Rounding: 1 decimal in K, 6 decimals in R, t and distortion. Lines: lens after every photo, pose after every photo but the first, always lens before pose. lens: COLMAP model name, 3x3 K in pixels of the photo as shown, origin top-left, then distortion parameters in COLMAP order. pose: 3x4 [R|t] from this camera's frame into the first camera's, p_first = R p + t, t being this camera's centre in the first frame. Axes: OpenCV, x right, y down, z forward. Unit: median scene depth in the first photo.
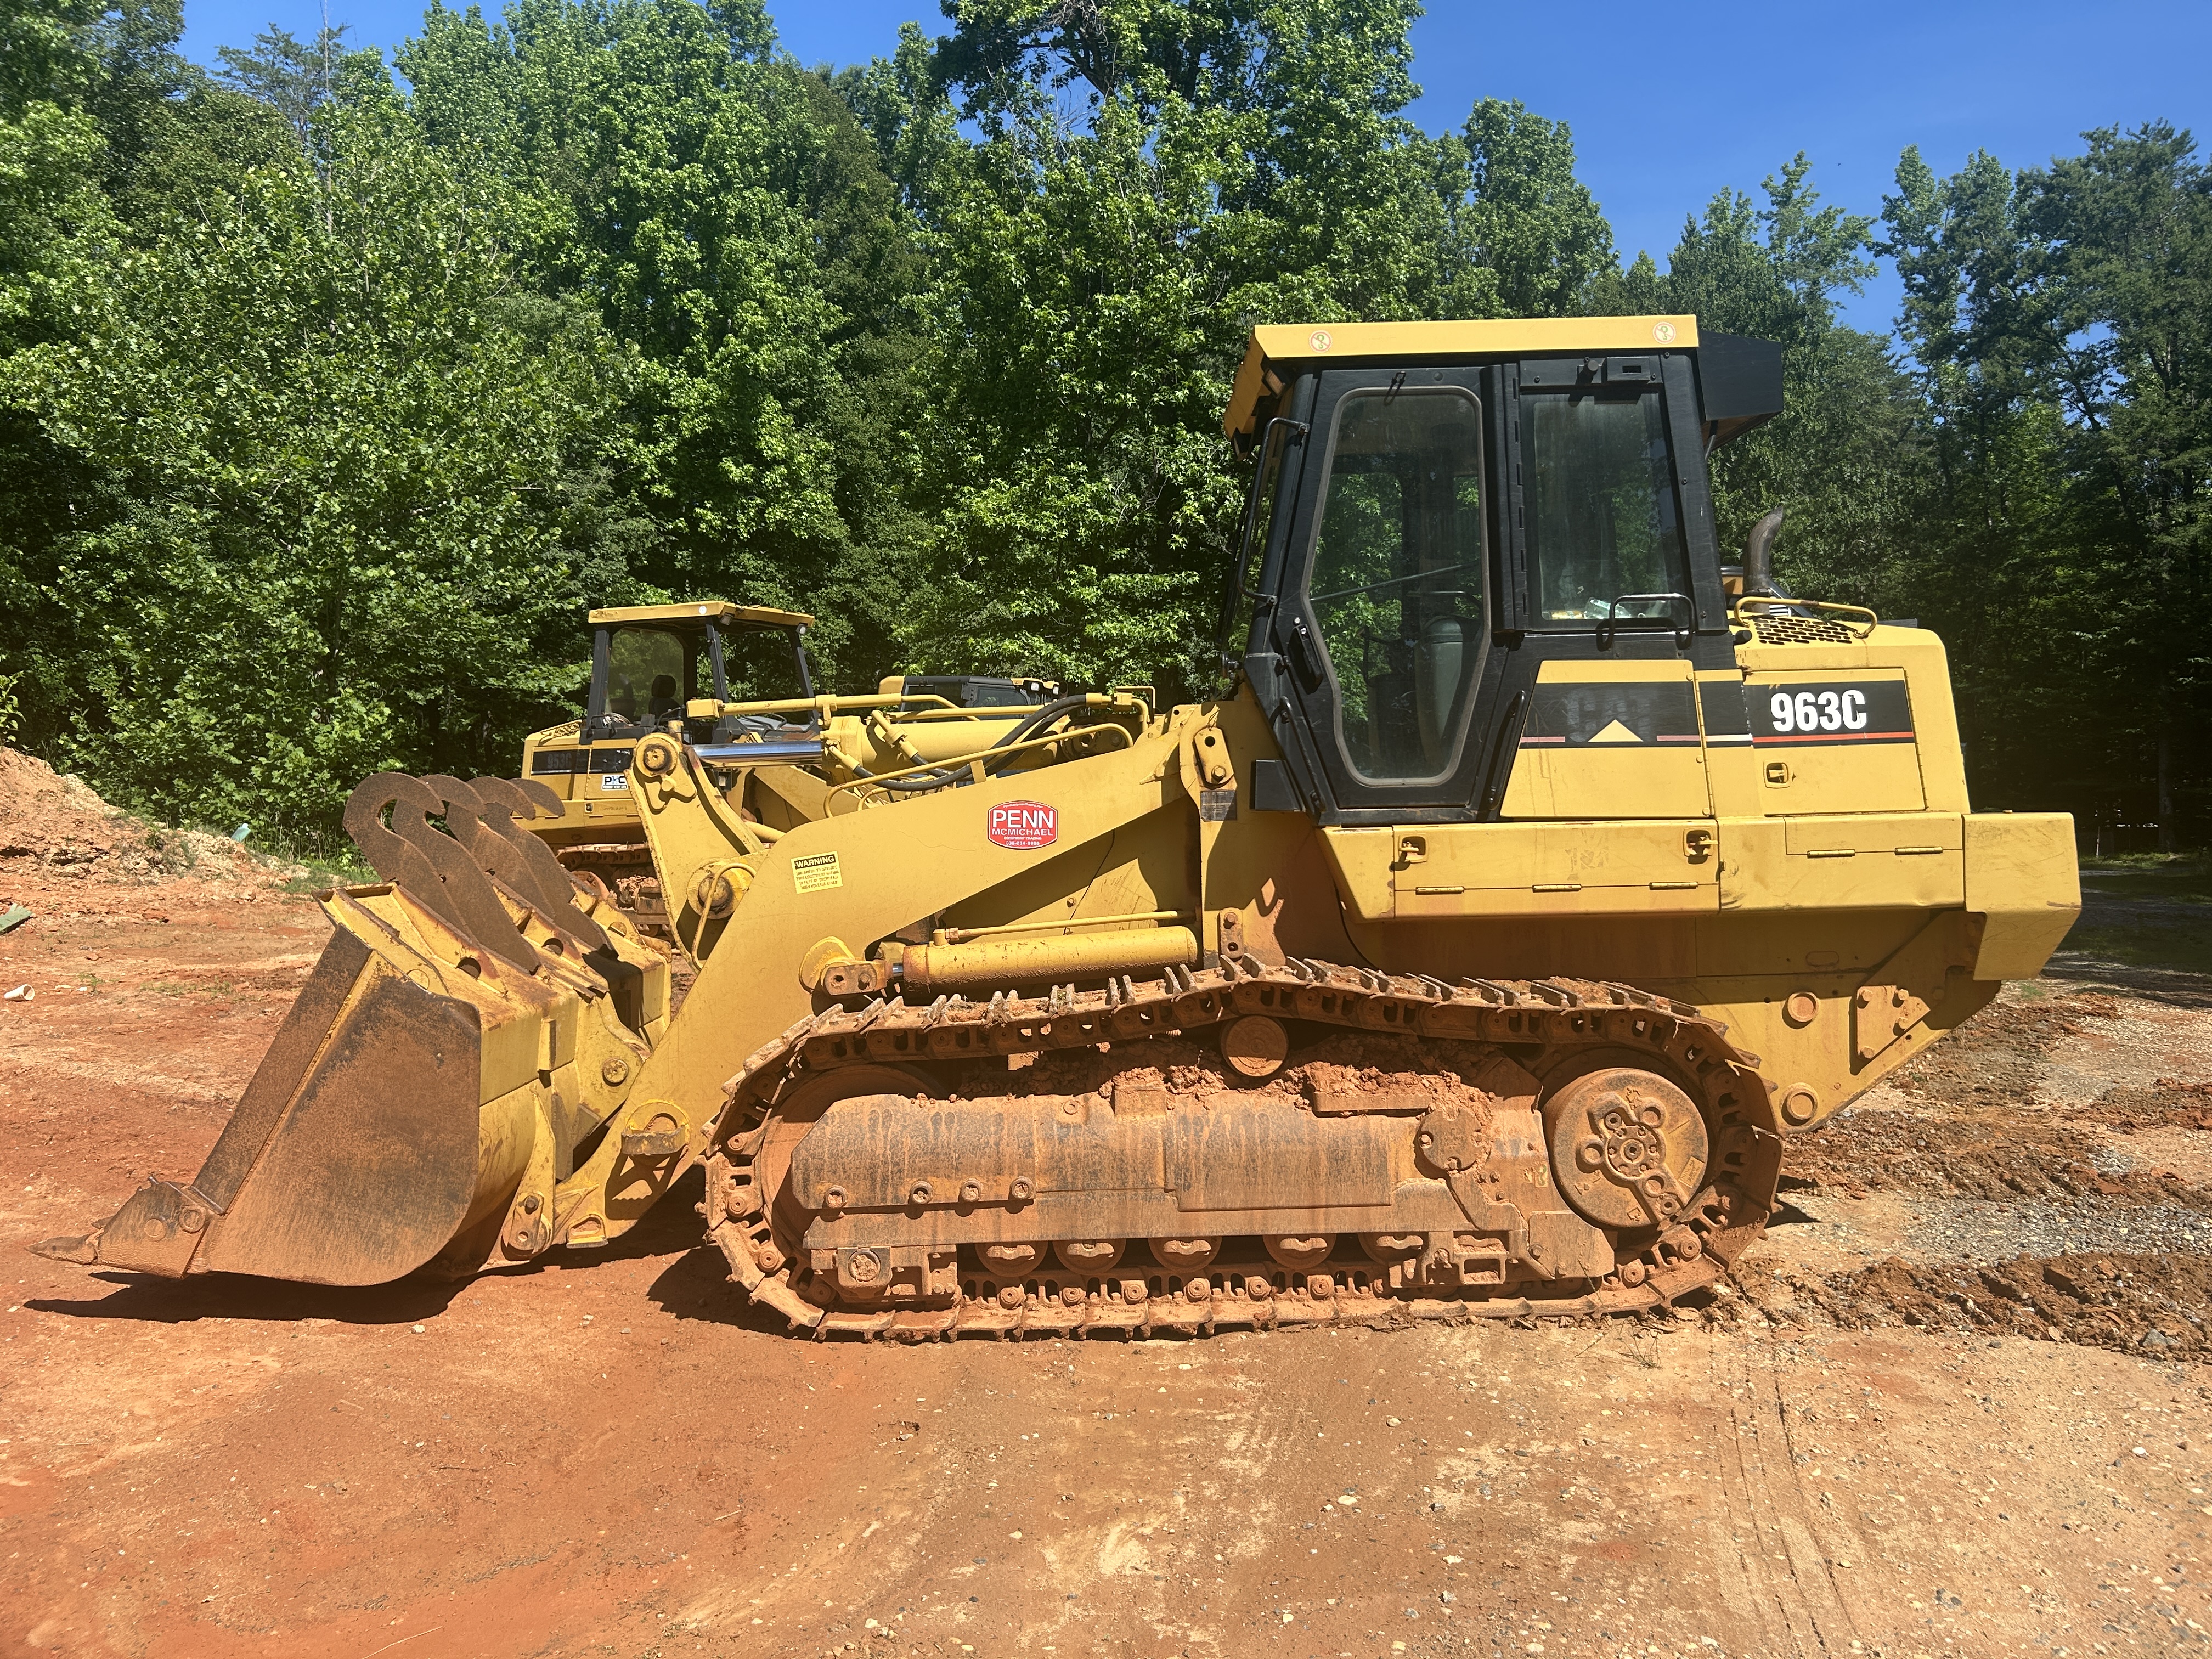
lens RADIAL K [[1656.2, 0, 1106.2], [0, 1656.2, 824.6], [0, 0, 1]] dist [0.053077, -0.058092]
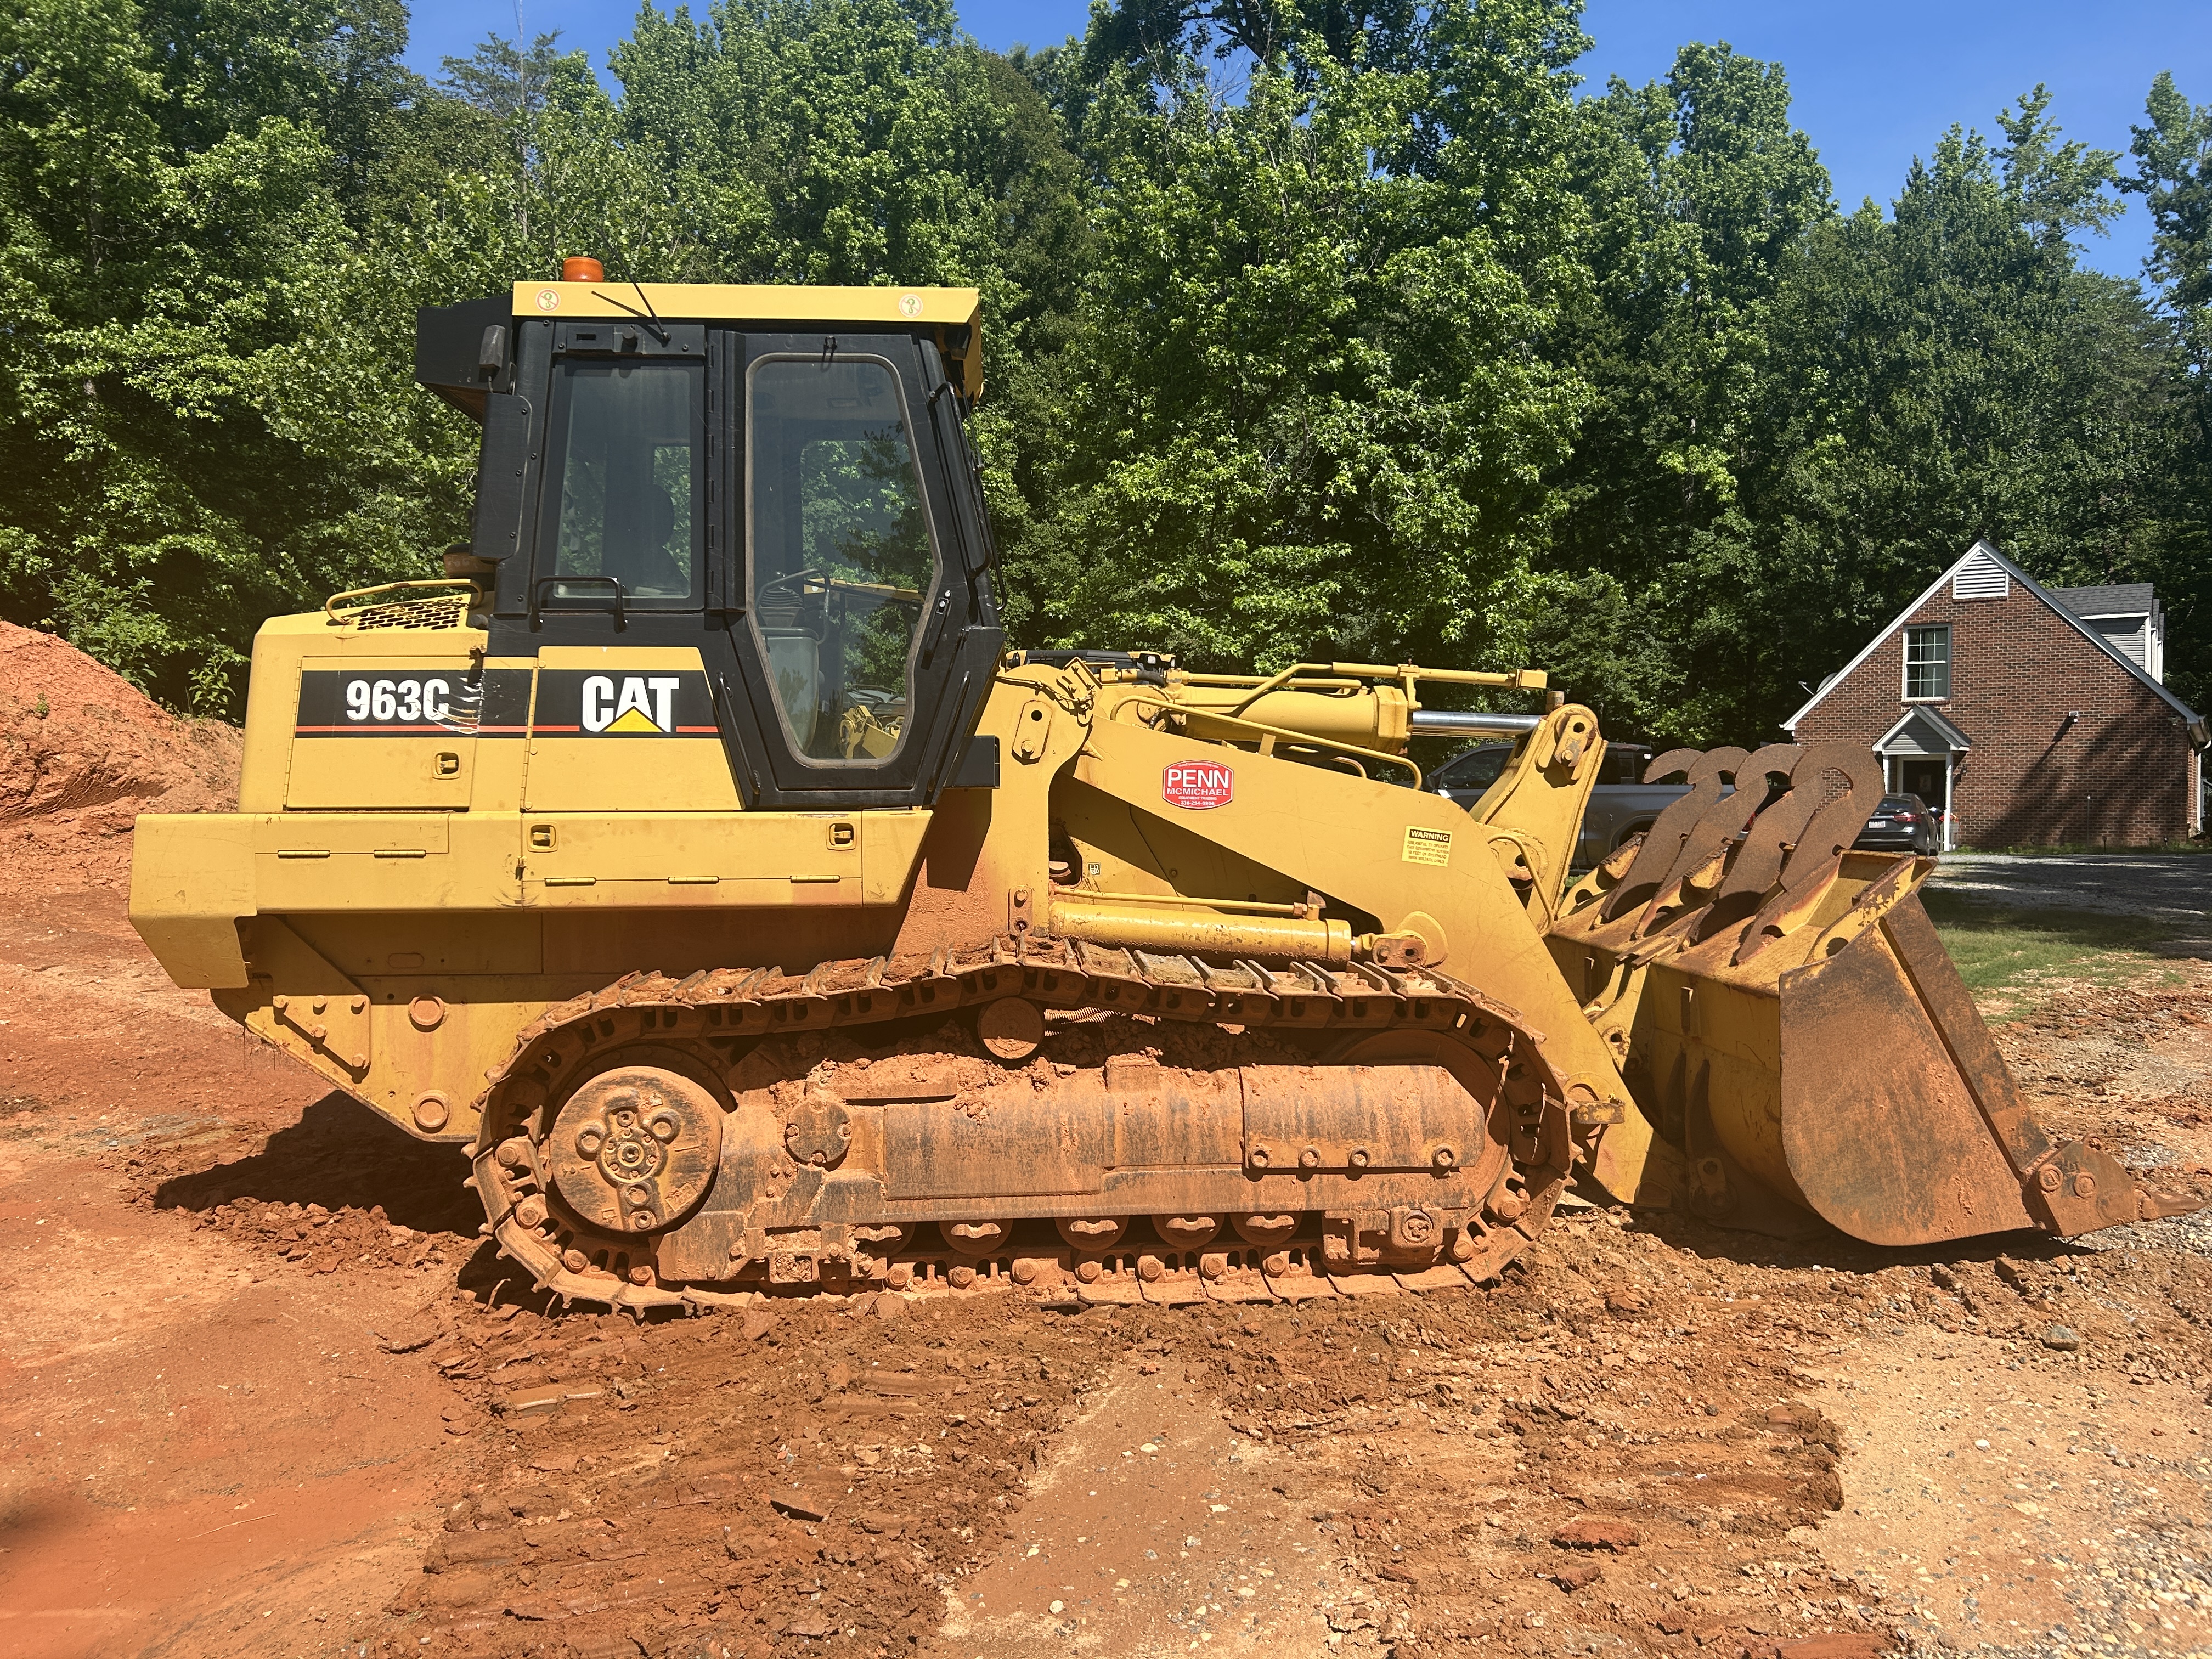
lens RADIAL K [[1656.2, 0, 1103.7], [0, 1656.2, 815.9], [0, 0, 1]] dist [0.053077, -0.058092]
pose [[0.992280, 0.007010, -0.123818, 0.152842], [-0.005735, 0.999927, 0.010651, 0.003269], [0.123884, -0.009859, 0.992248, -0.011576]]
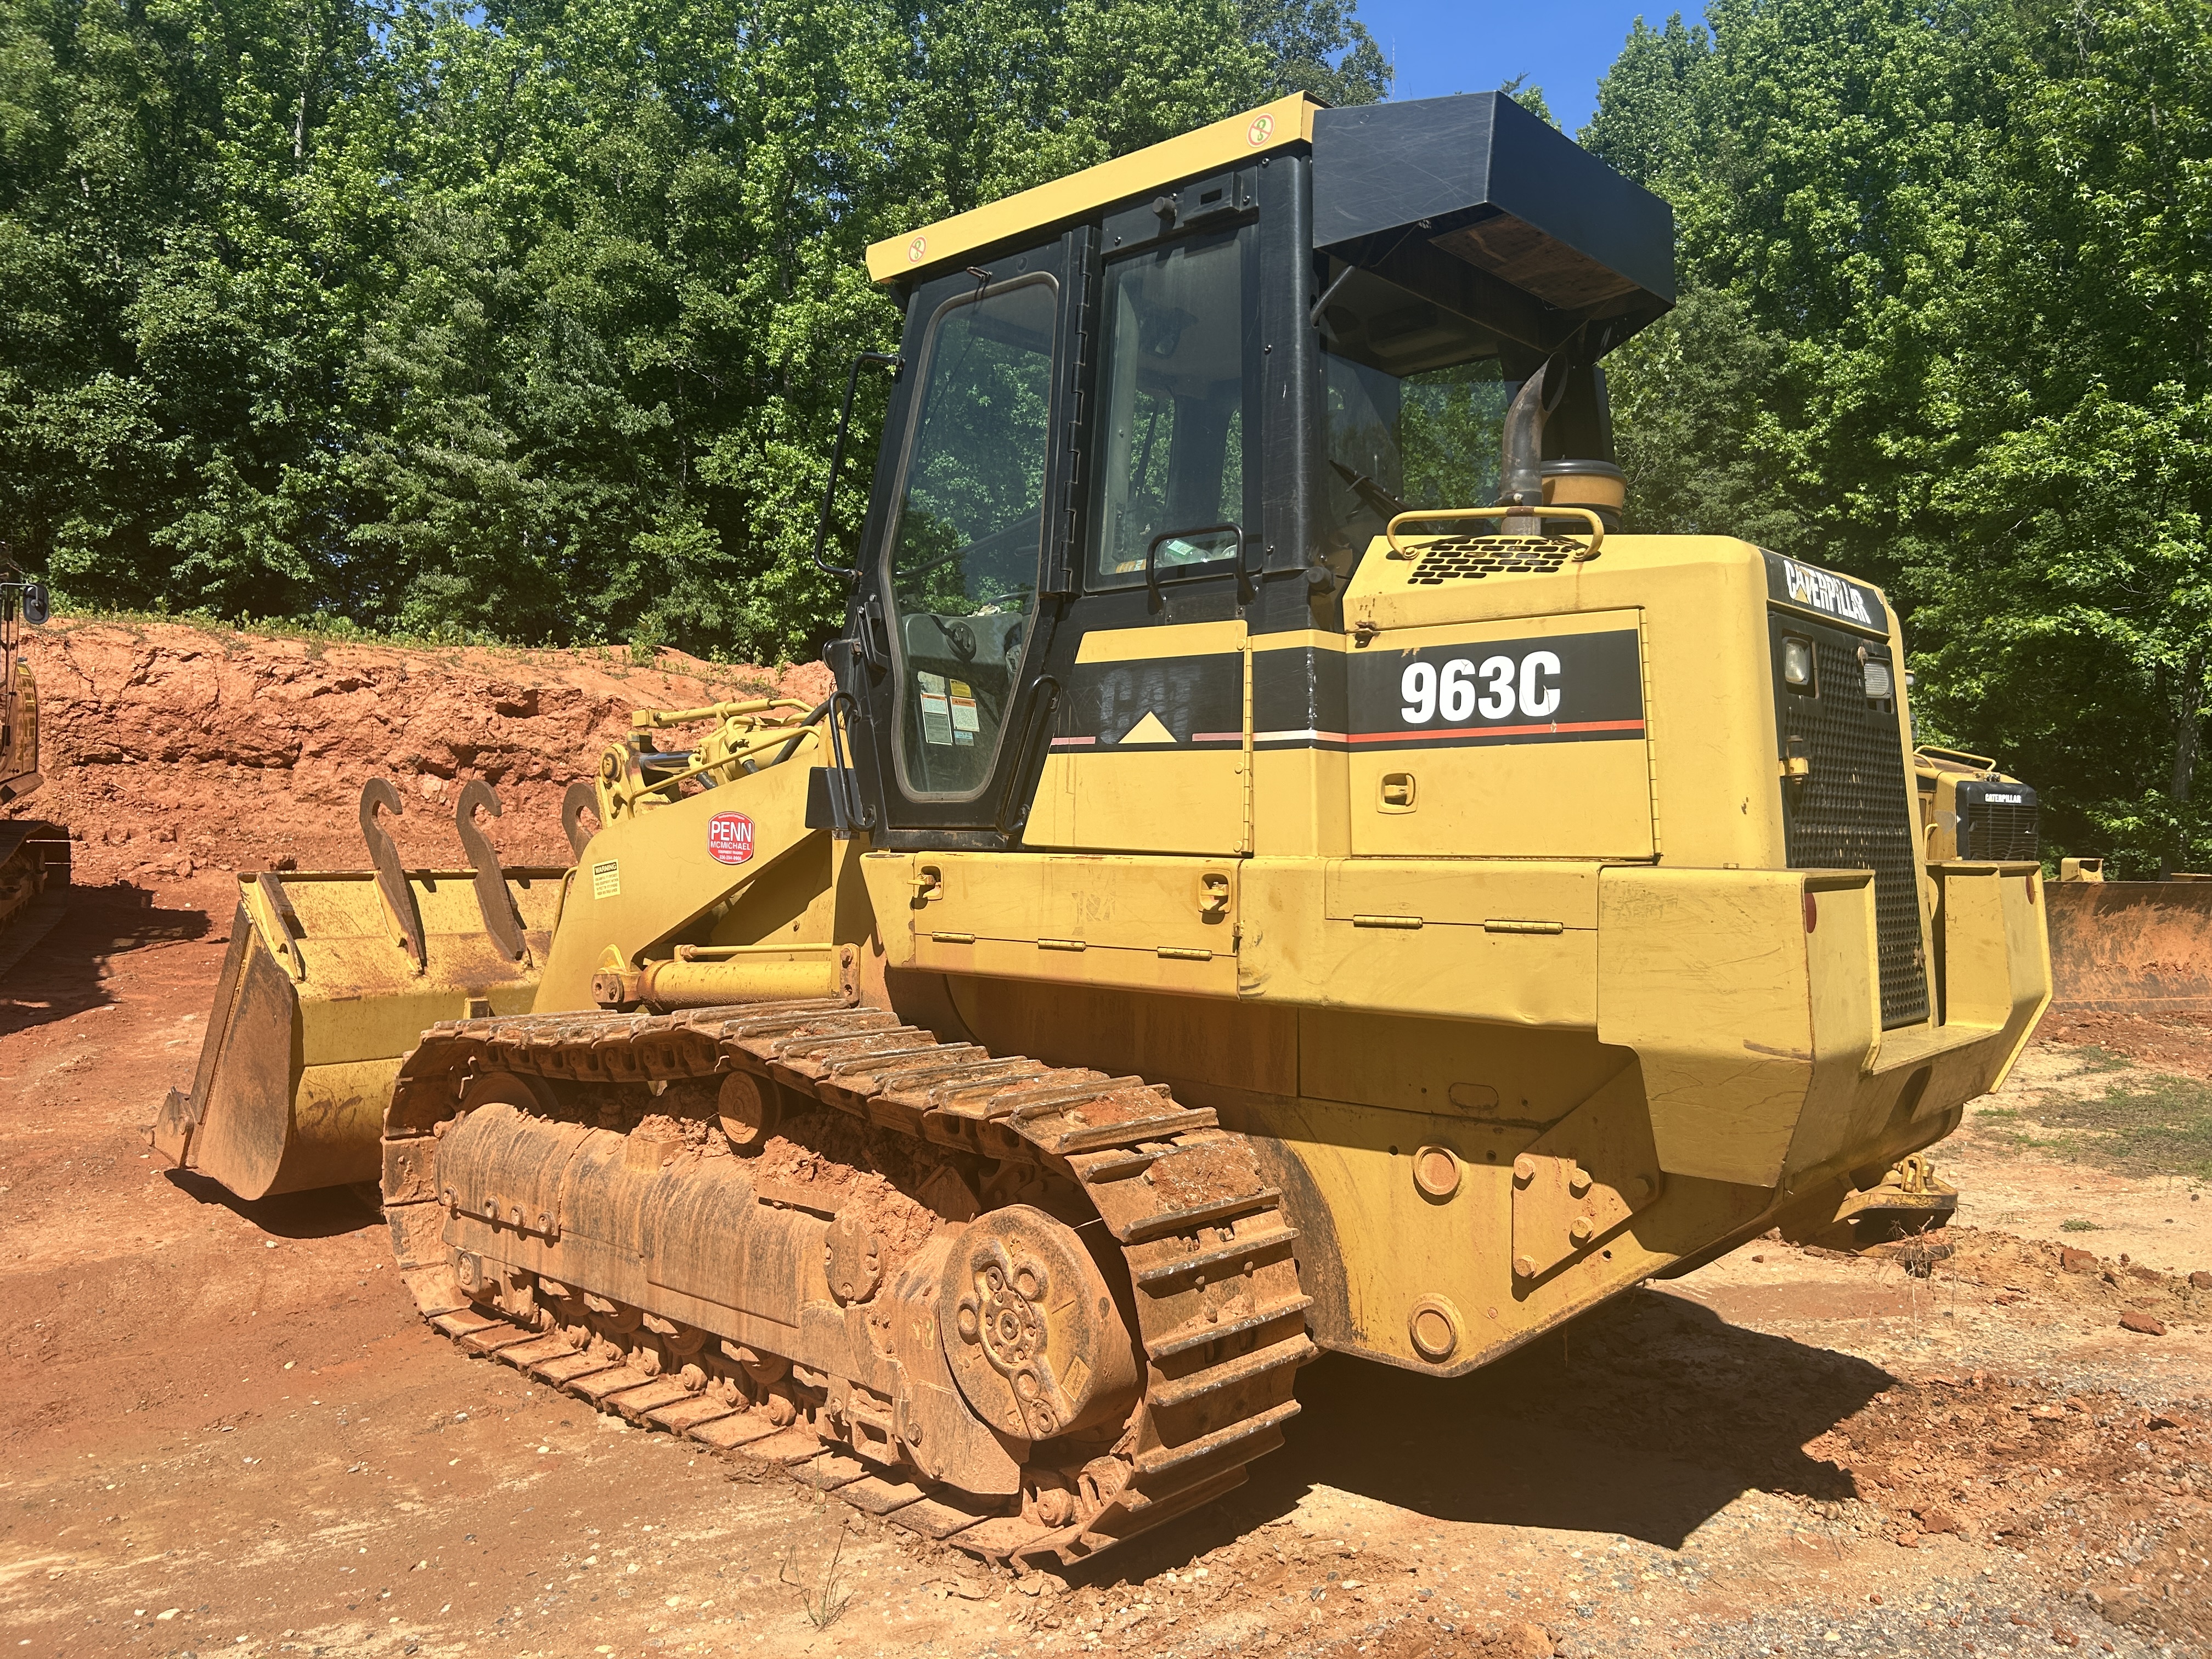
lens RADIAL K [[1656.2, 0, 1096.6], [0, 1656.2, 831.4], [0, 0, 1]] dist [0.053077, -0.058092]
pose [[0.733280, 0.025733, -0.679440, 0.683846], [-0.026620, 0.999604, 0.009129, -0.016644], [0.679406, 0.011393, 0.733675, 0.428358]]
